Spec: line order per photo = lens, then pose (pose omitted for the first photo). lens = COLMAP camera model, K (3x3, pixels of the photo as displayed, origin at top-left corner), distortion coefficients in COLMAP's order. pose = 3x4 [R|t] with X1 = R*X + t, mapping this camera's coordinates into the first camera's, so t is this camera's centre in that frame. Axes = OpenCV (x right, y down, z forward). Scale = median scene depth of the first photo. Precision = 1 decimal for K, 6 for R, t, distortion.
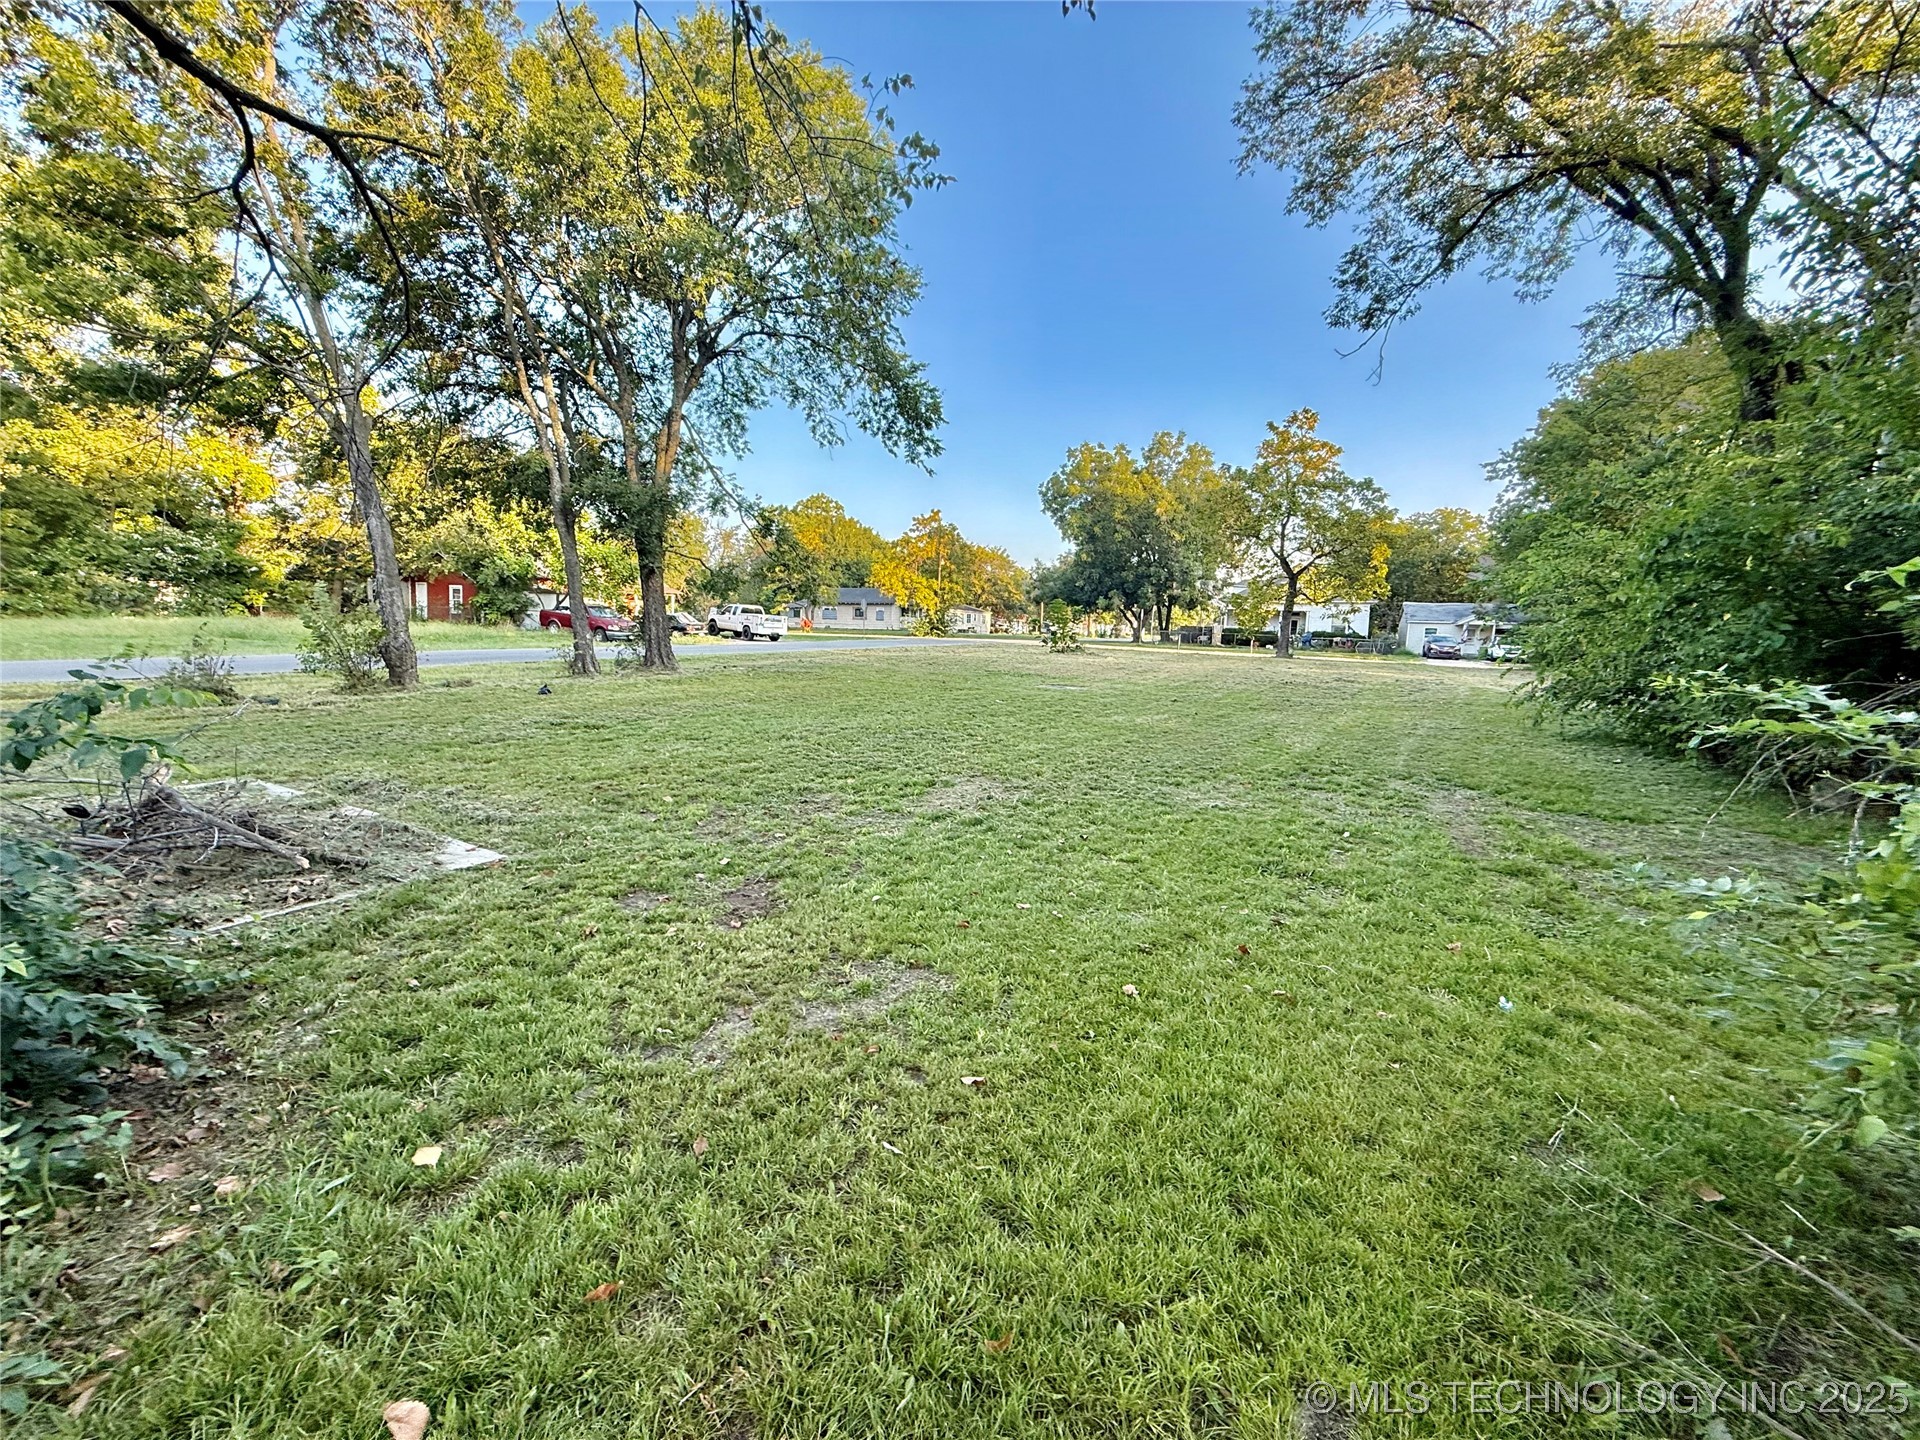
lens RADIAL K [[779.5, 0, 952.2], [0, 779.5, 724.9], [0, 0, 1]] dist [0.000146, -0.000335]
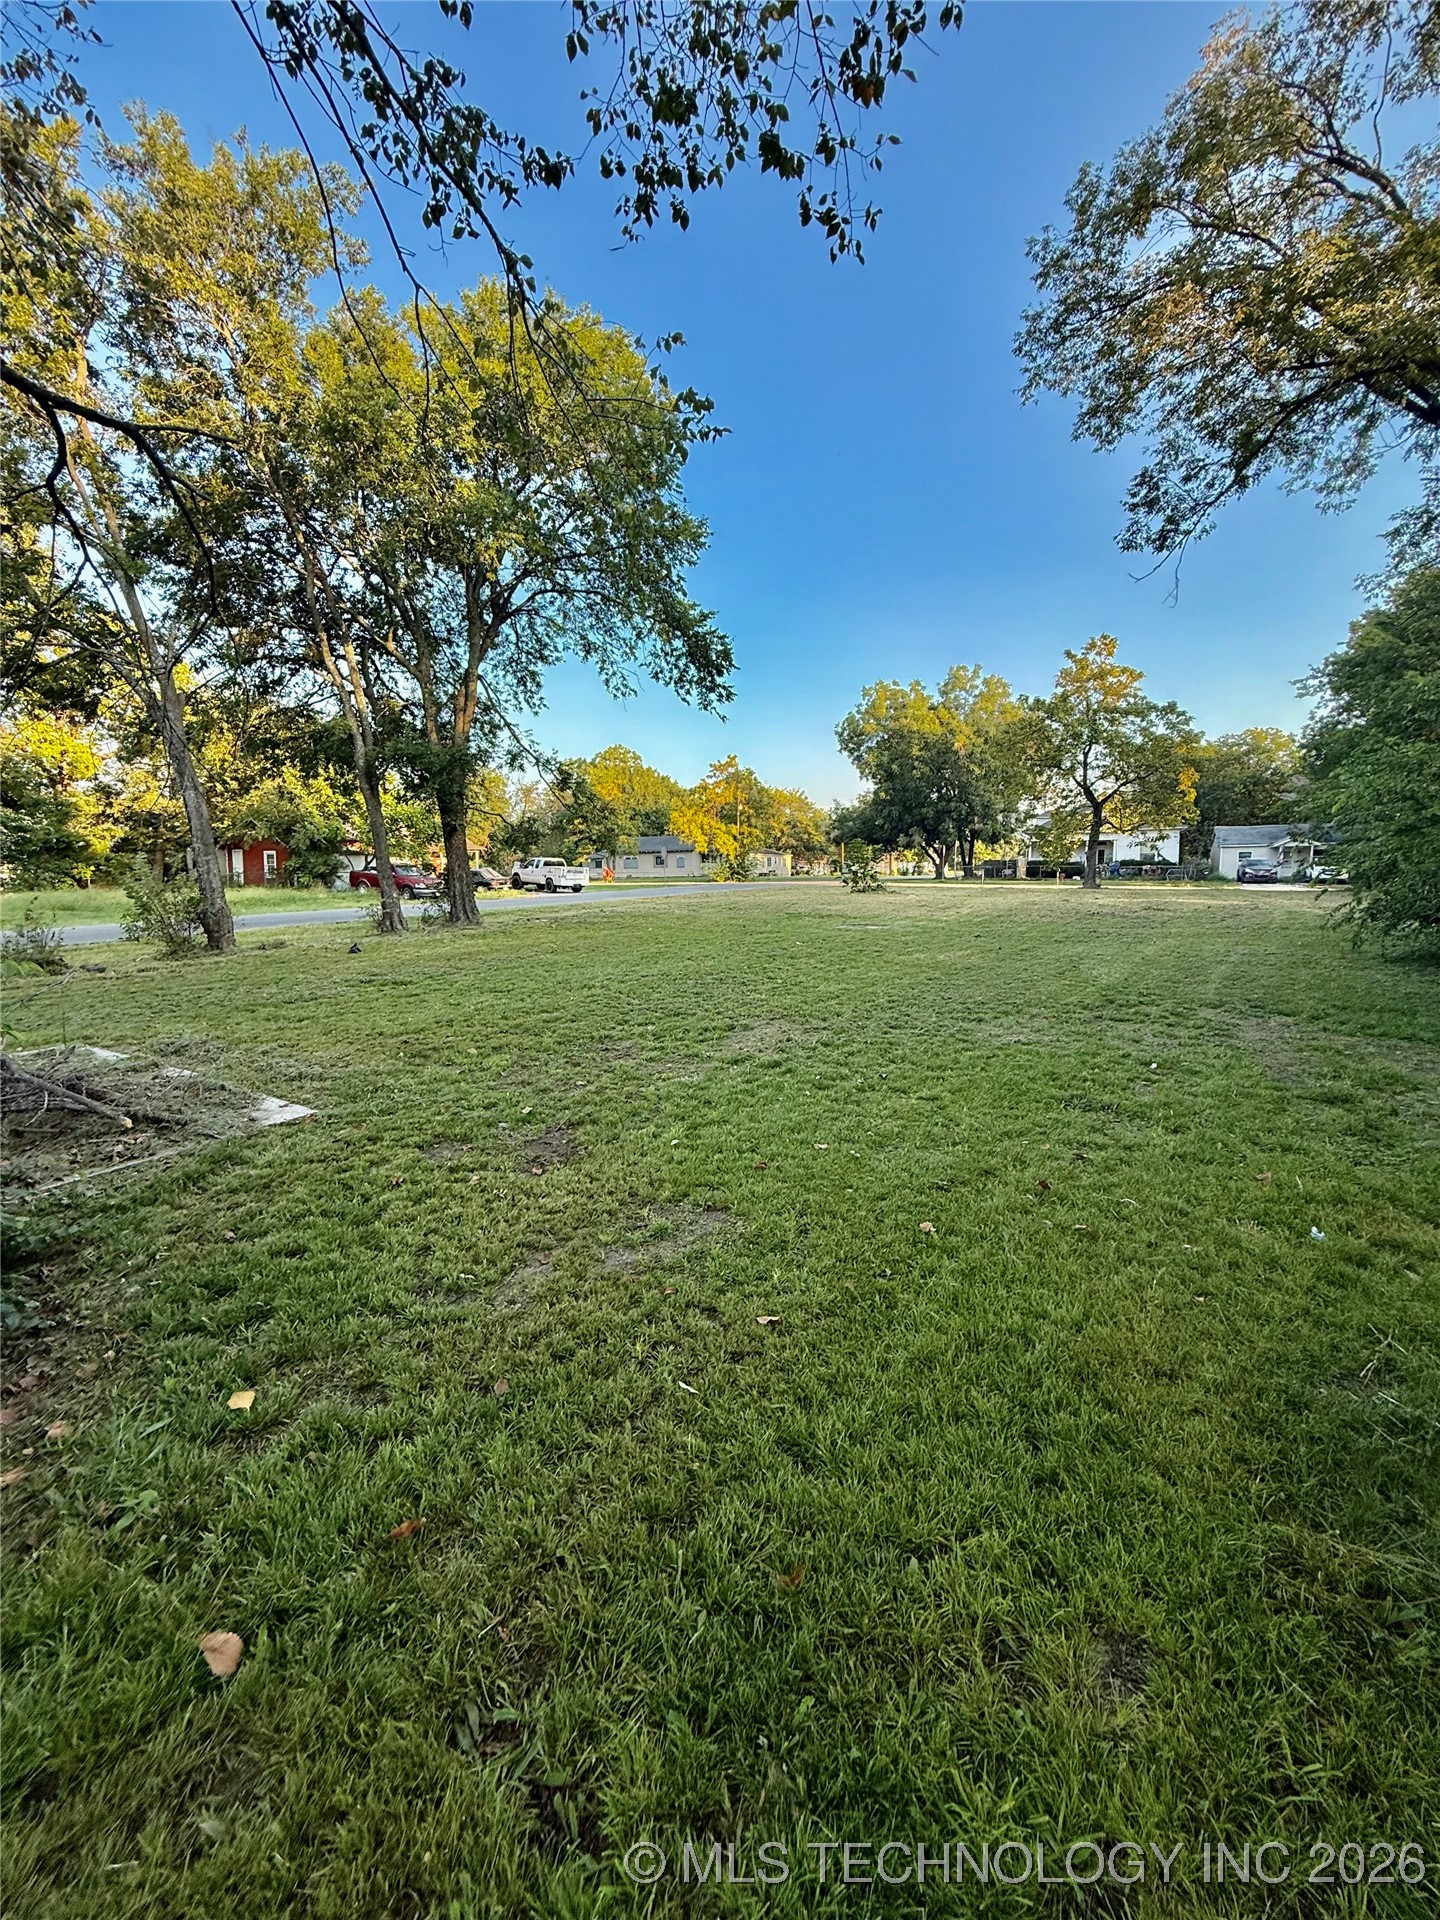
lens RADIAL K [[779.5, 0, 720.0], [0, 779.5, 960.0], [0, 0, 1]] dist [0.000146, -0.000335]
pose [[0.998237, -0.036438, -0.046849, 0.005919], [0.035853, 0.999269, -0.013256, 0.000588], [0.047298, 0.011553, 0.998814, -0.002641]]
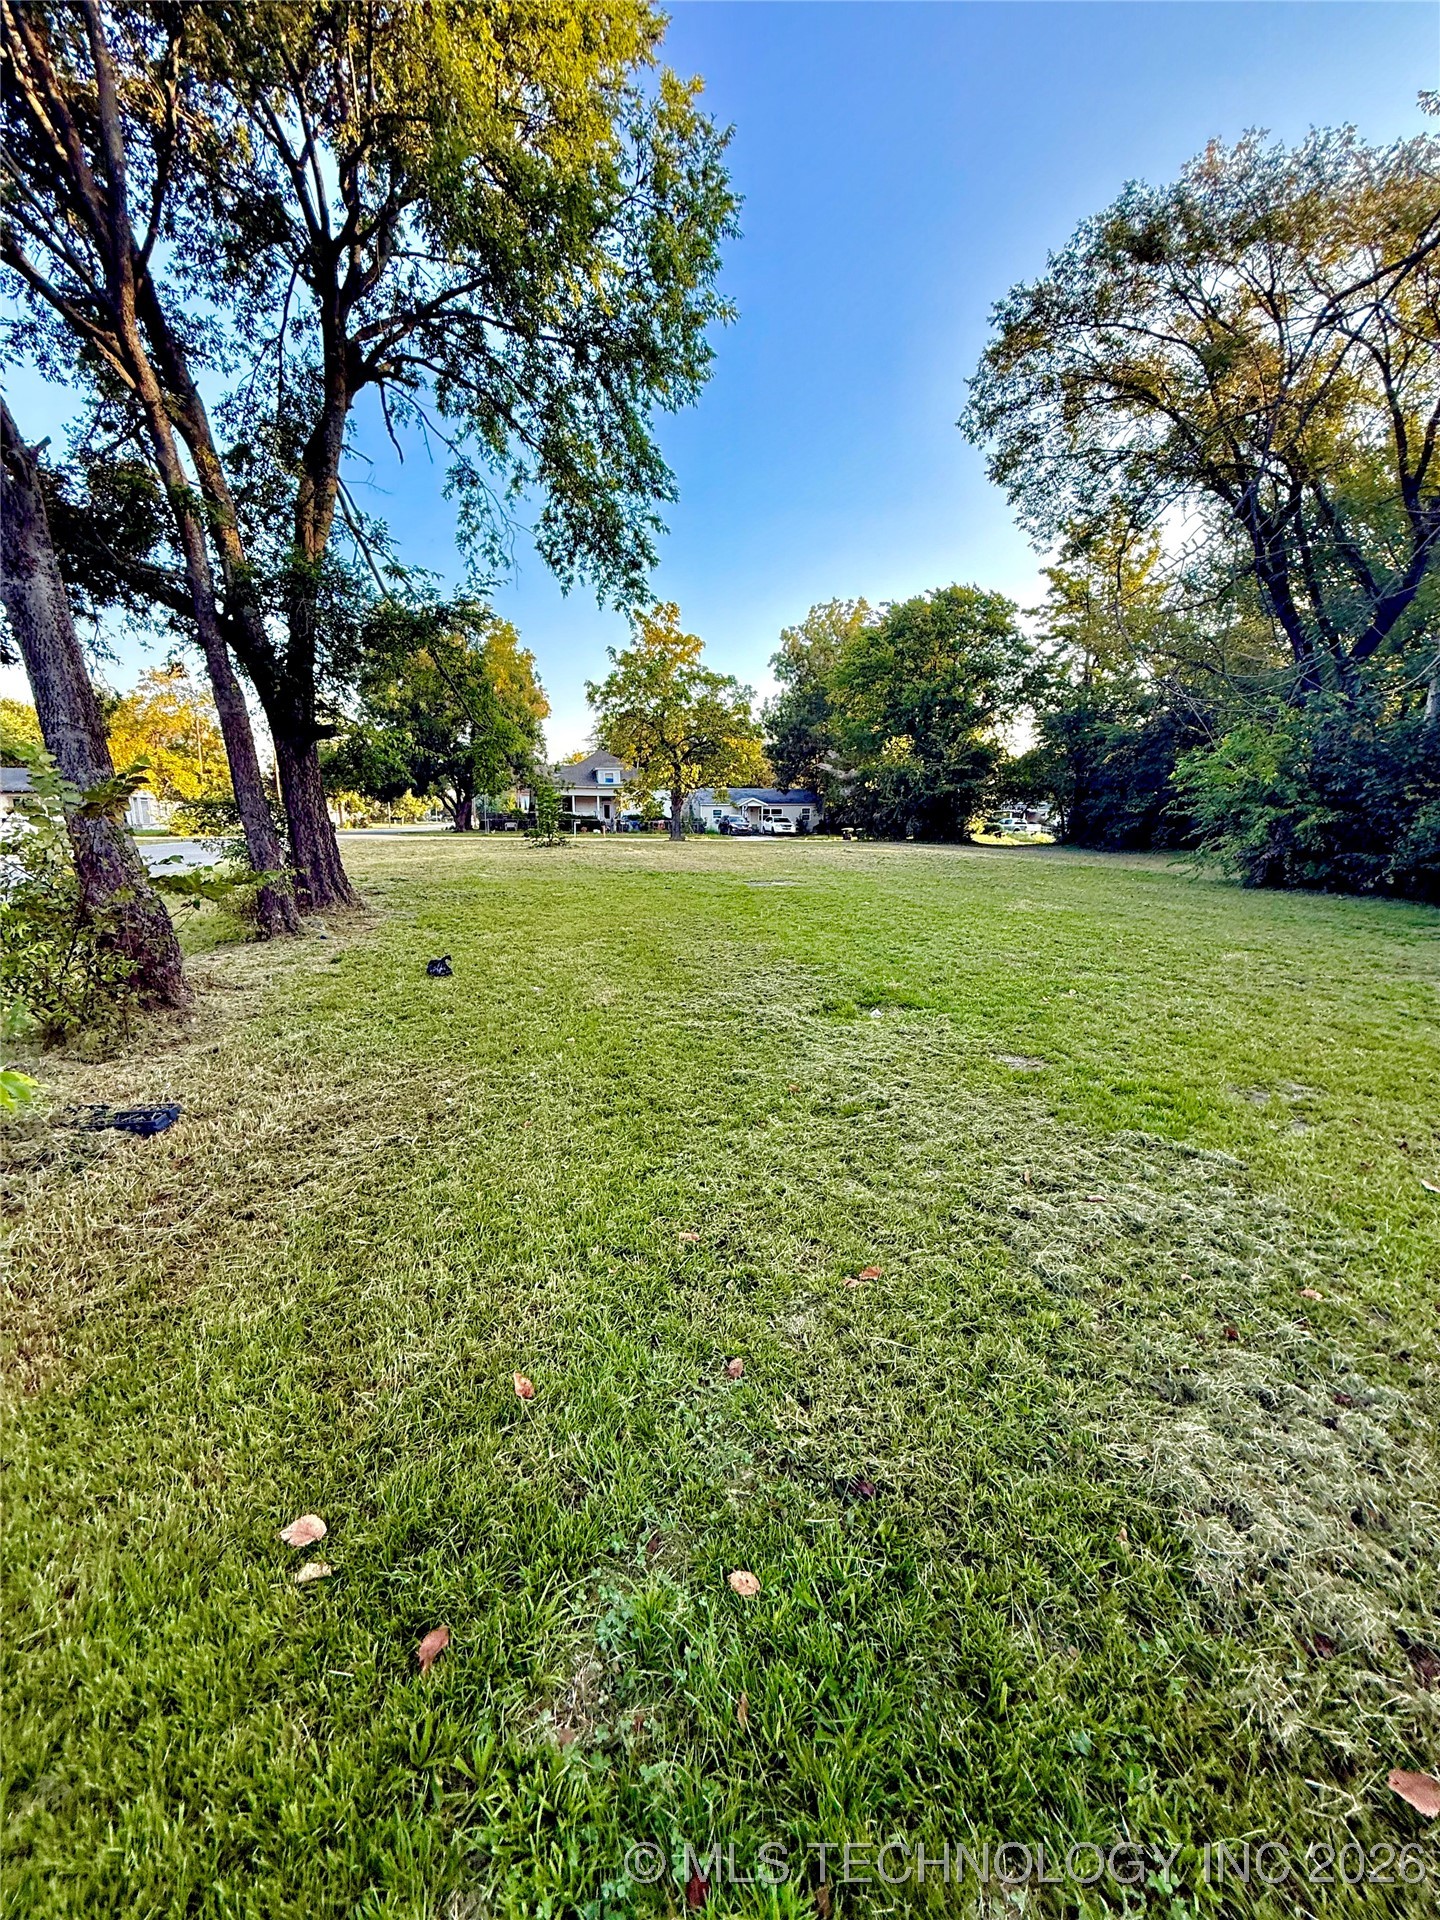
lens RADIAL K [[779.5, 0, 720.0], [0, 779.5, 960.0], [0, 0, 1]] dist [0.000146, -0.000335]
pose [[0.761436, -0.143722, 0.632106, -0.756097], [0.103740, 0.989561, 0.100032, -0.087938], [-0.639885, -0.010594, 0.768398, 0.504732]]
